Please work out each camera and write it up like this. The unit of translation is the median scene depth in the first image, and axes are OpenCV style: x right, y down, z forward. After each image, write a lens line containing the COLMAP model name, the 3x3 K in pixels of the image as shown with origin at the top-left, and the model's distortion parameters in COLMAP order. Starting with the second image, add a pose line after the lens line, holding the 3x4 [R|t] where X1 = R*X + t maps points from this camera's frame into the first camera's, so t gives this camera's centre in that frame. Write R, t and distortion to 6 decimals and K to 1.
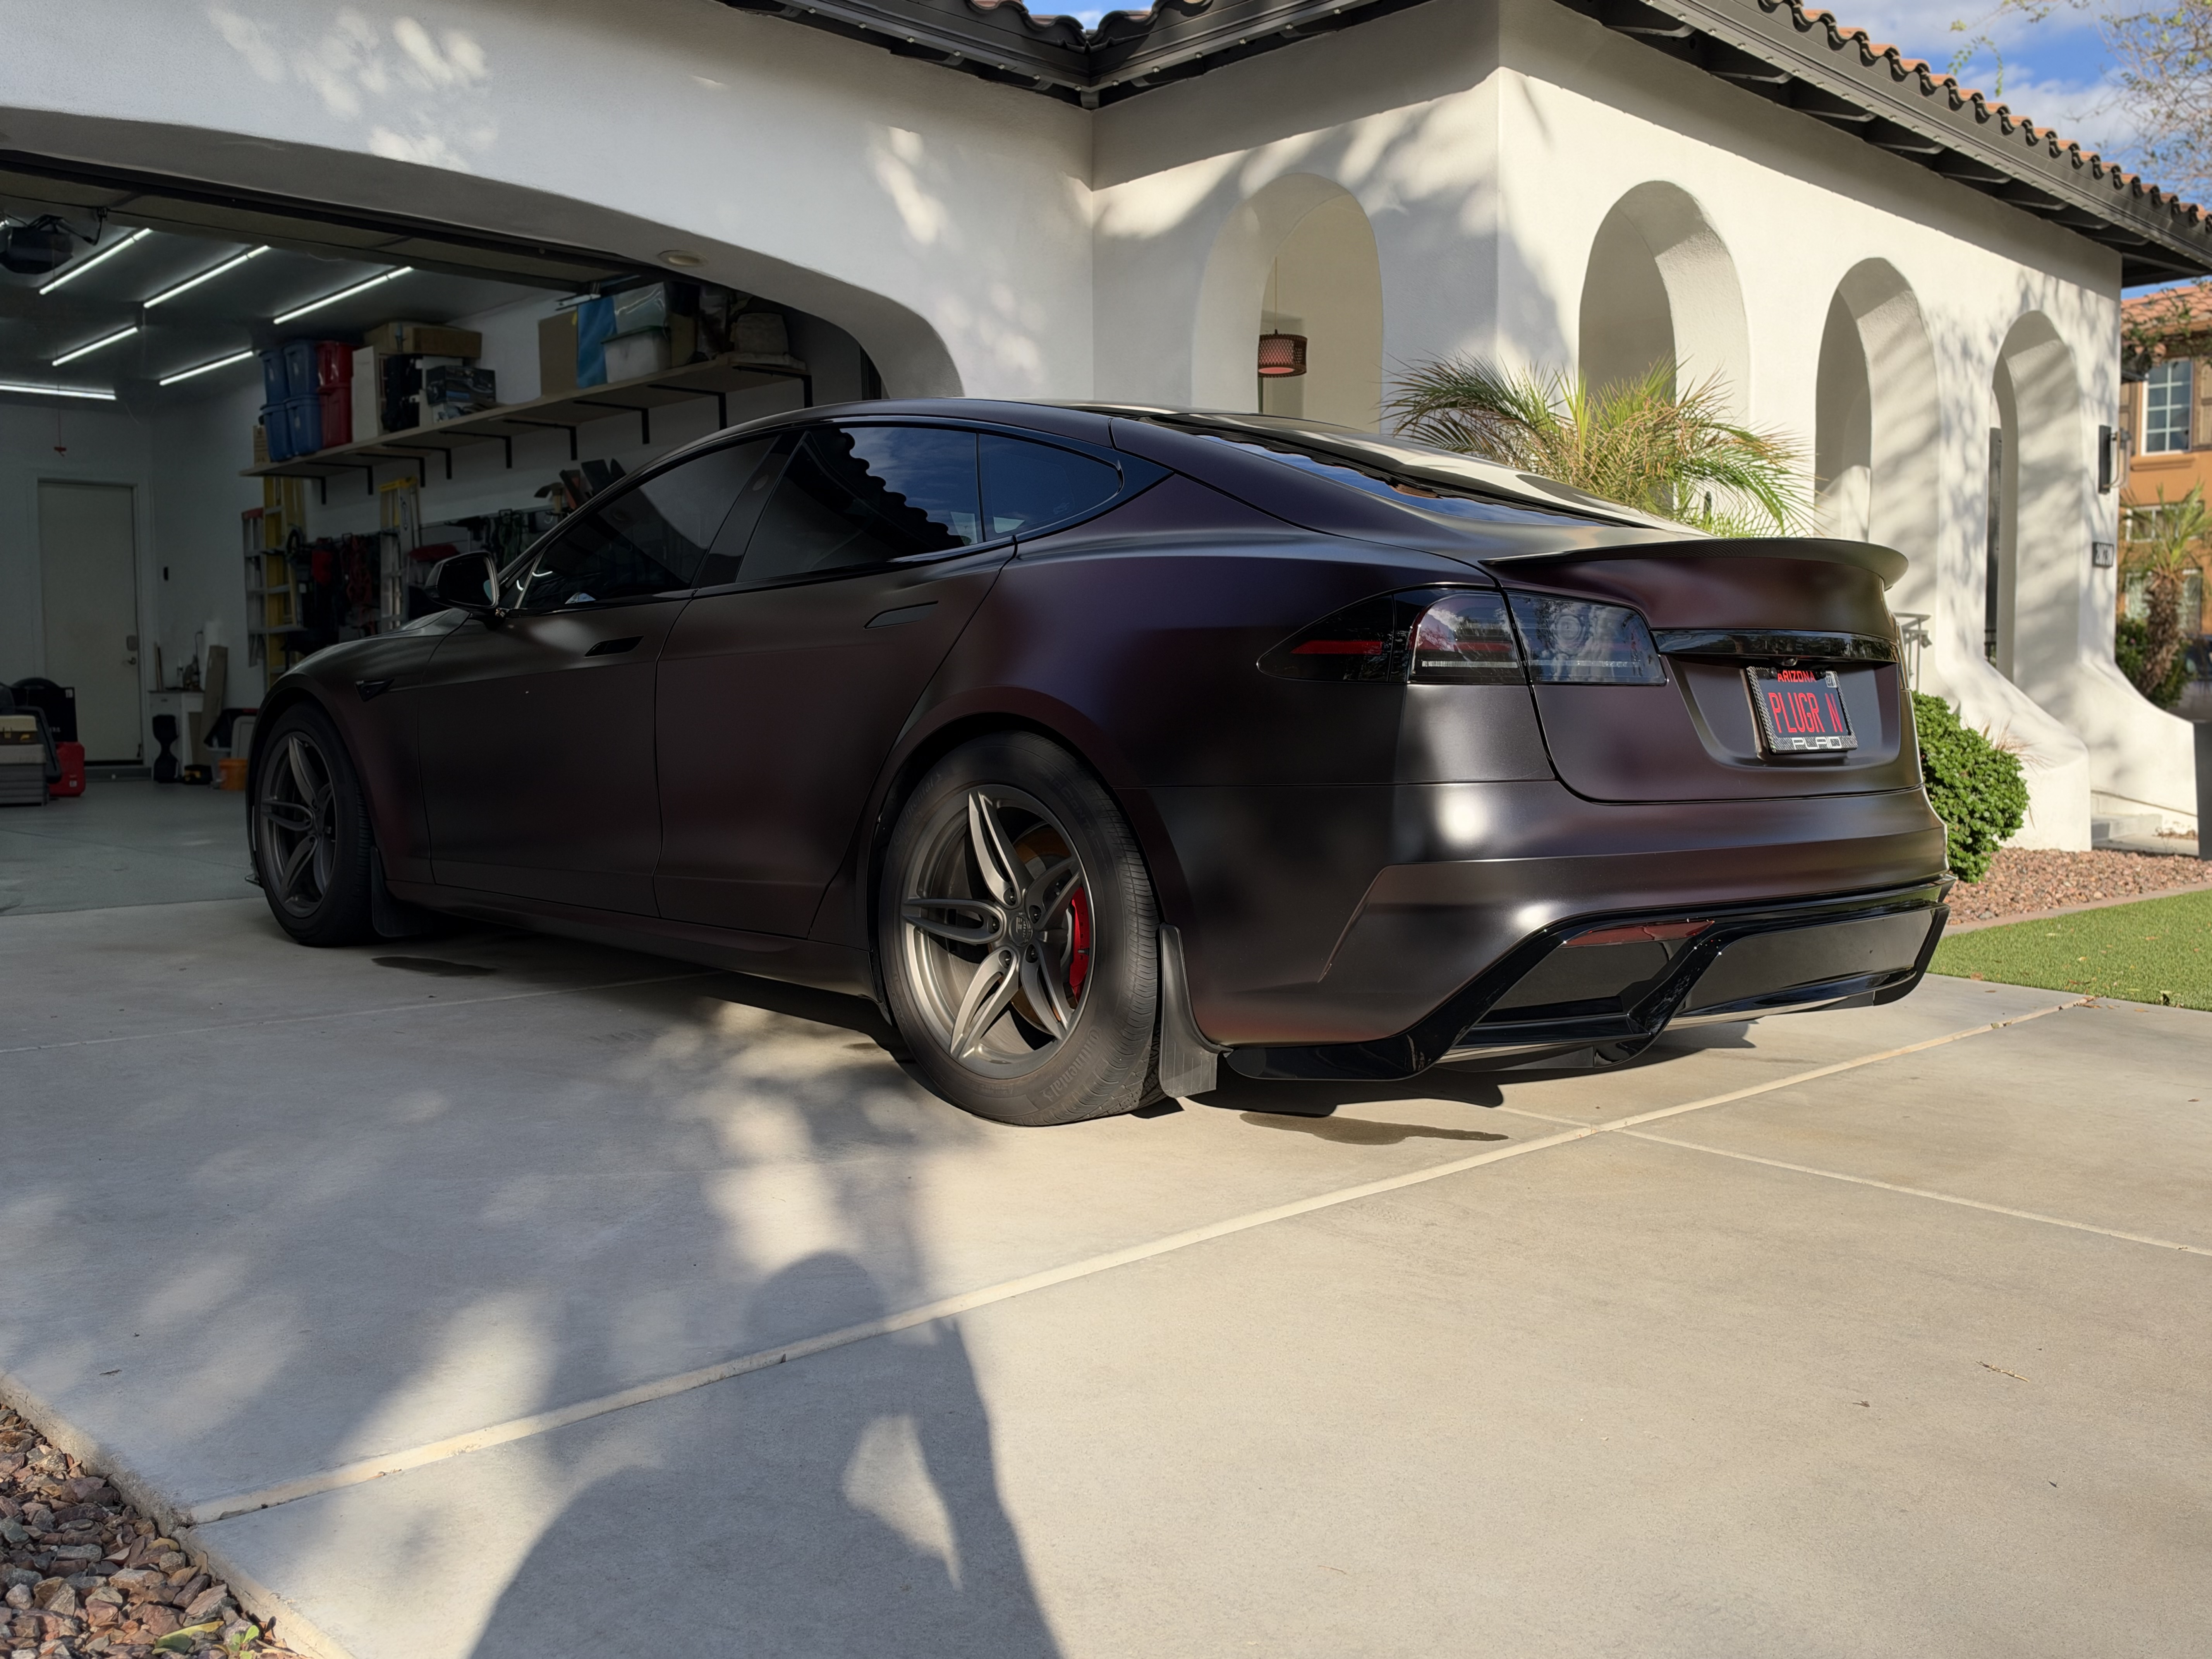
lens RADIAL K [[1890.4, 0, 1106.0], [0, 1890.4, 829.5], [0, 0, 1]] dist [-0.004366, -0.078508]
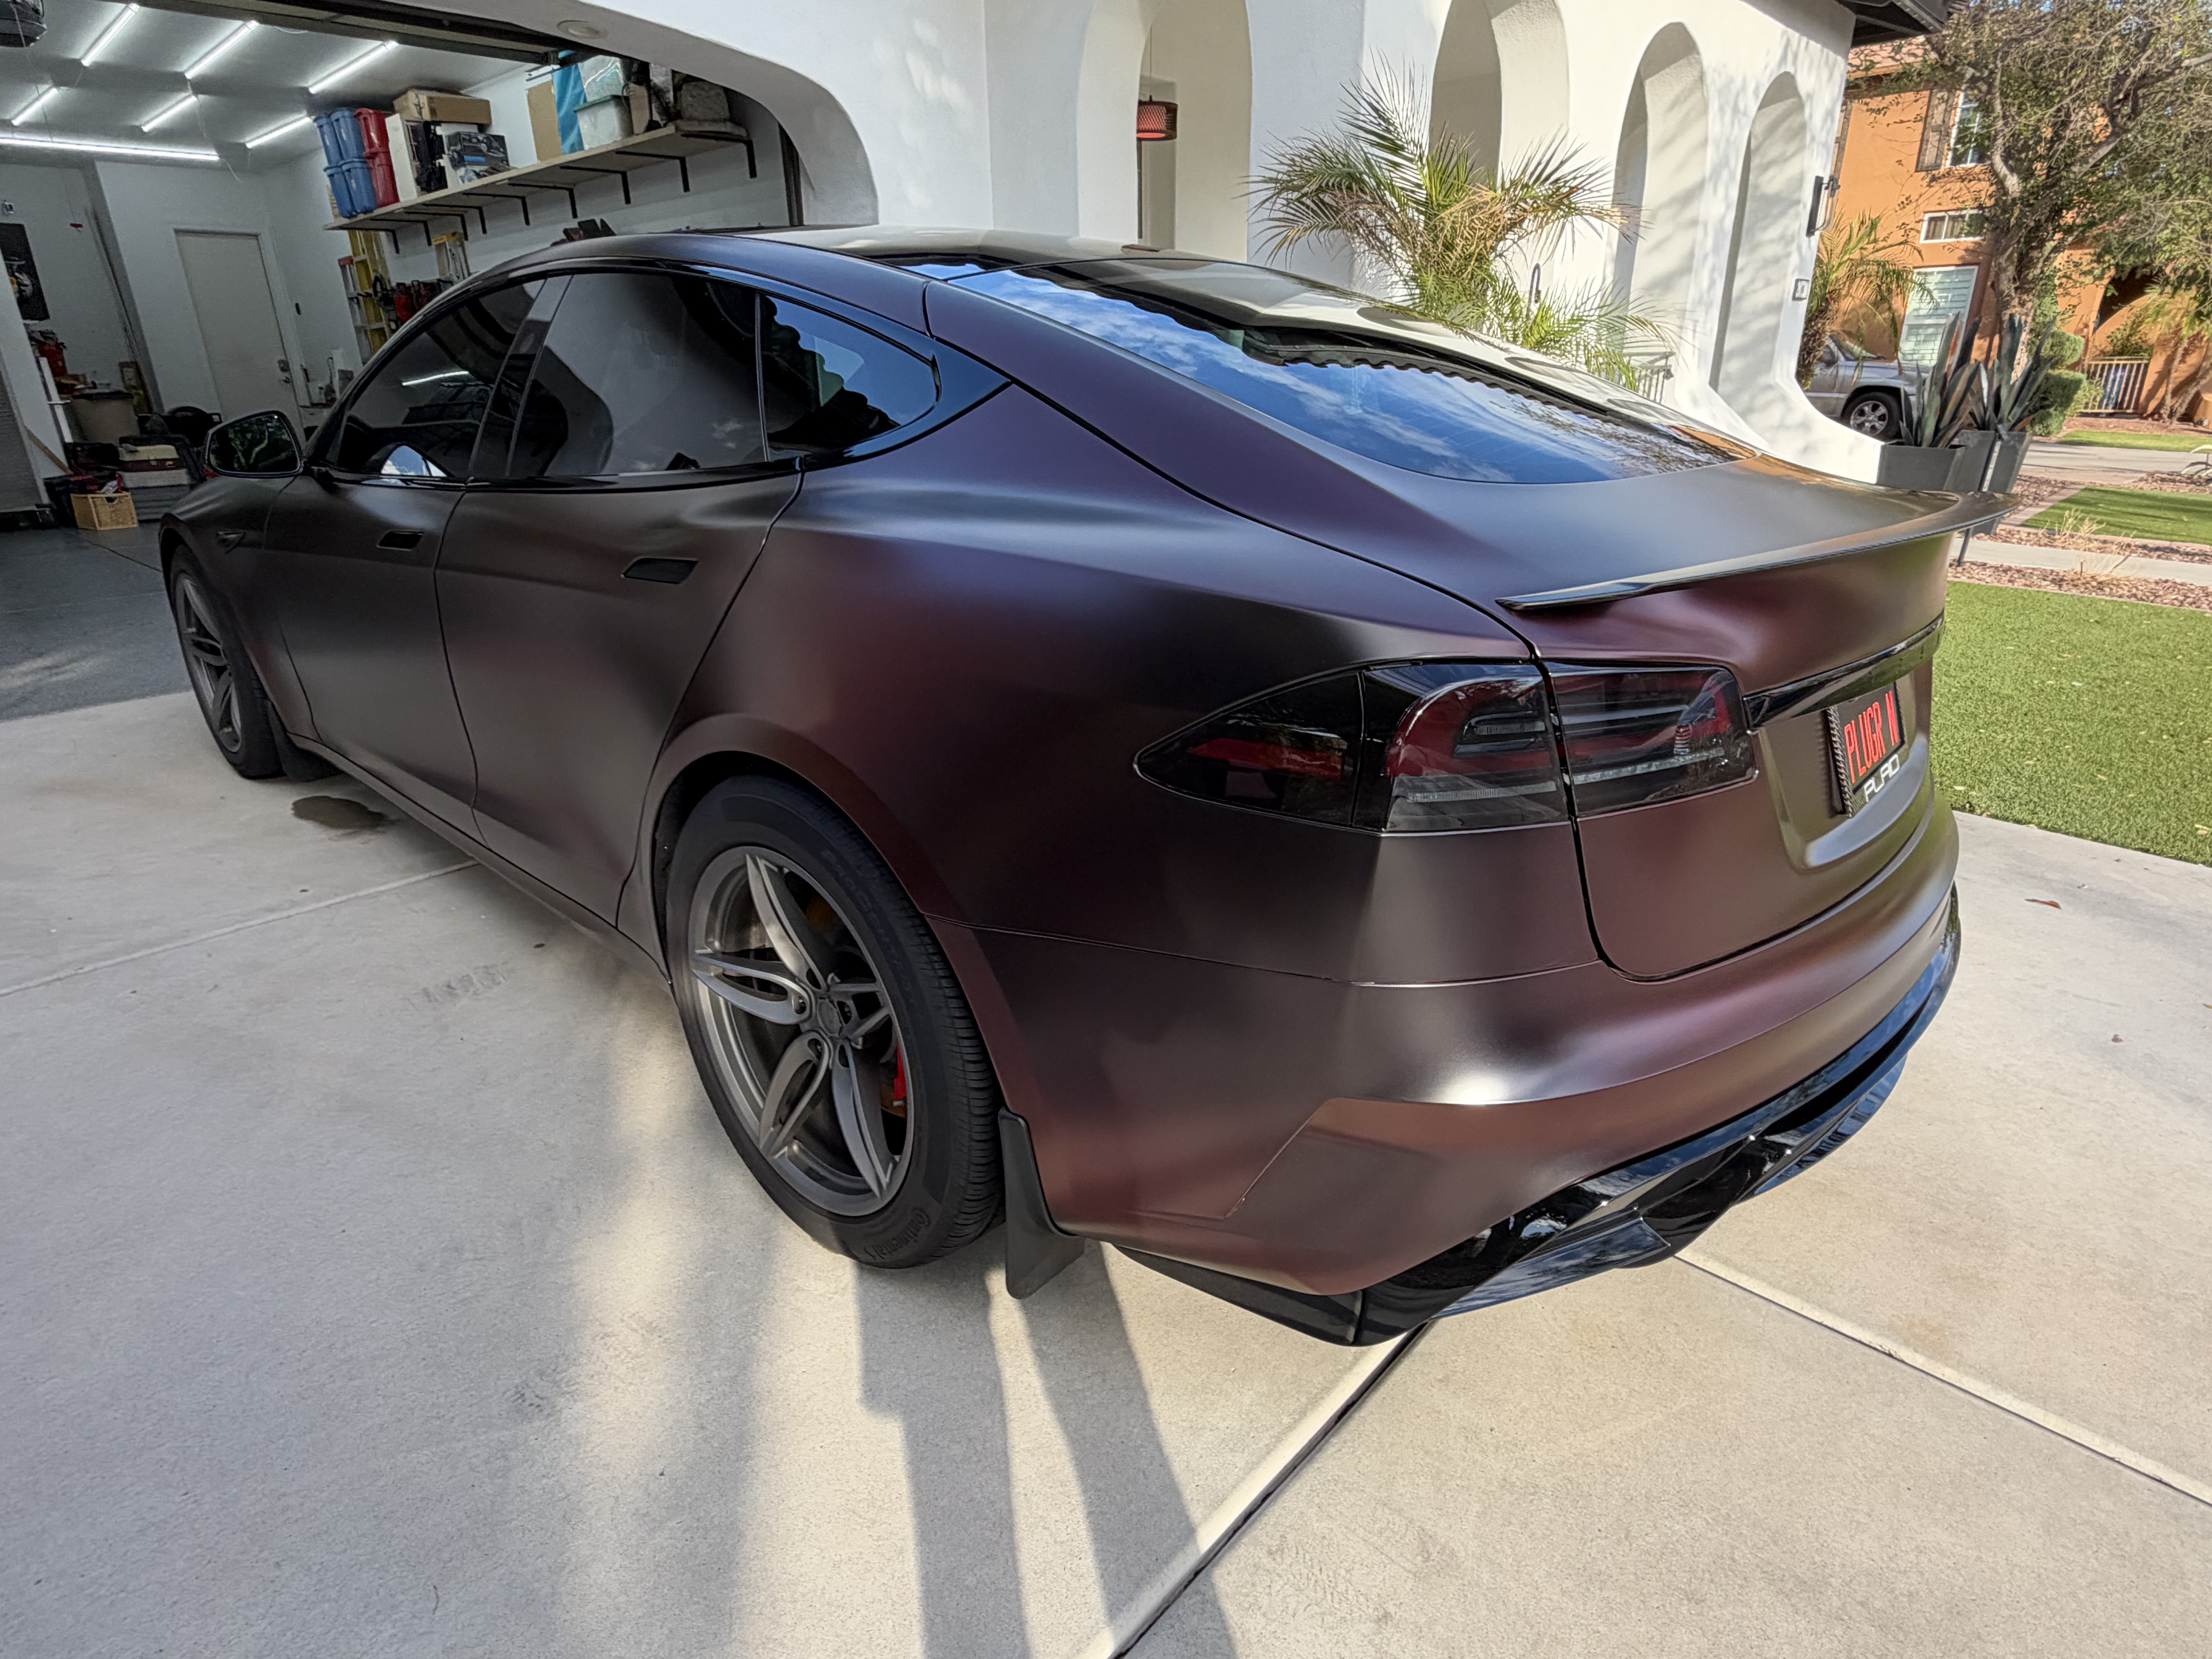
lens RADIAL K [[1229.1, 0, 1106.0], [0, 1229.1, 829.5], [0, 0, 1]] dist [-0.059123, 0.034138]
pose [[0.998498, -0.033647, 0.043241, 0.011149], [0.019584, 0.956259, 0.291866, -0.037896], [-0.051170, -0.290581, 0.955481, 0.124955]]
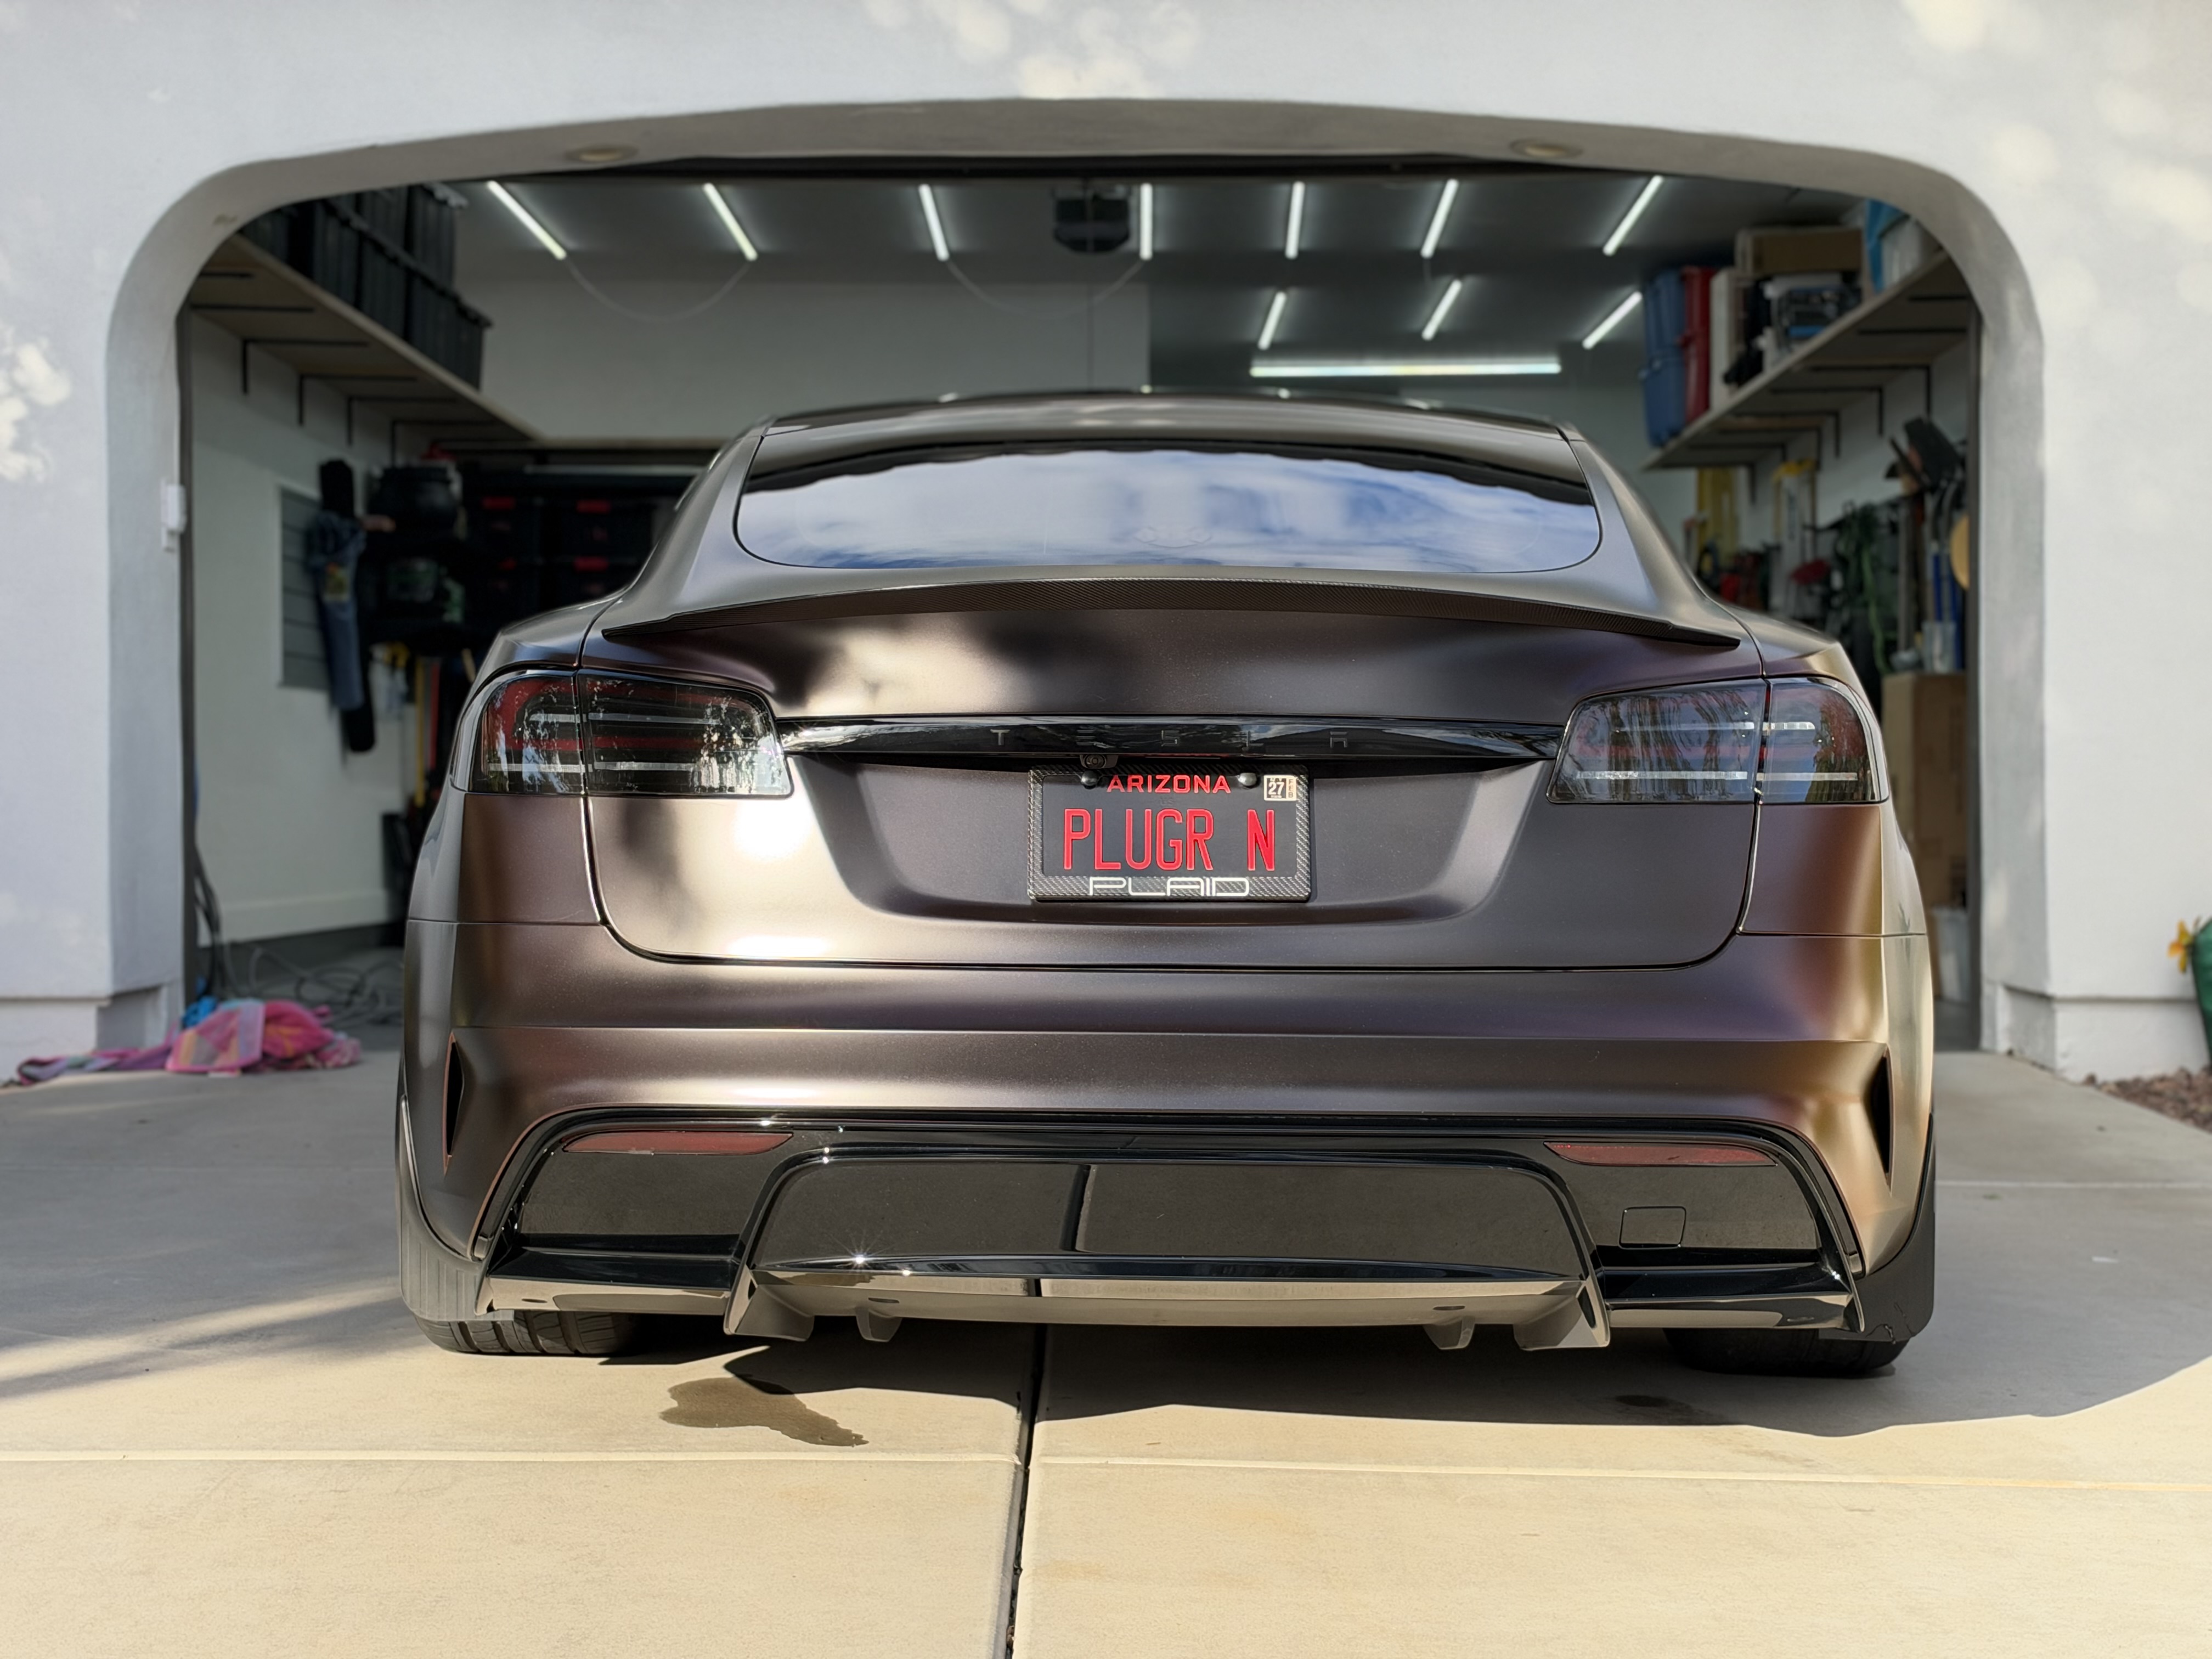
lens RADIAL K [[3111.7, 0, 1106.0], [0, 3111.7, 829.5], [0, 0, 1]] dist [0.022315, 0.024004]
pose [[0.729482, 0.001150, -0.683999, 0.226203], [-0.038337, 0.998495, -0.039208, -0.005109], [0.682925, 0.054824, 0.728428, 0.050706]]
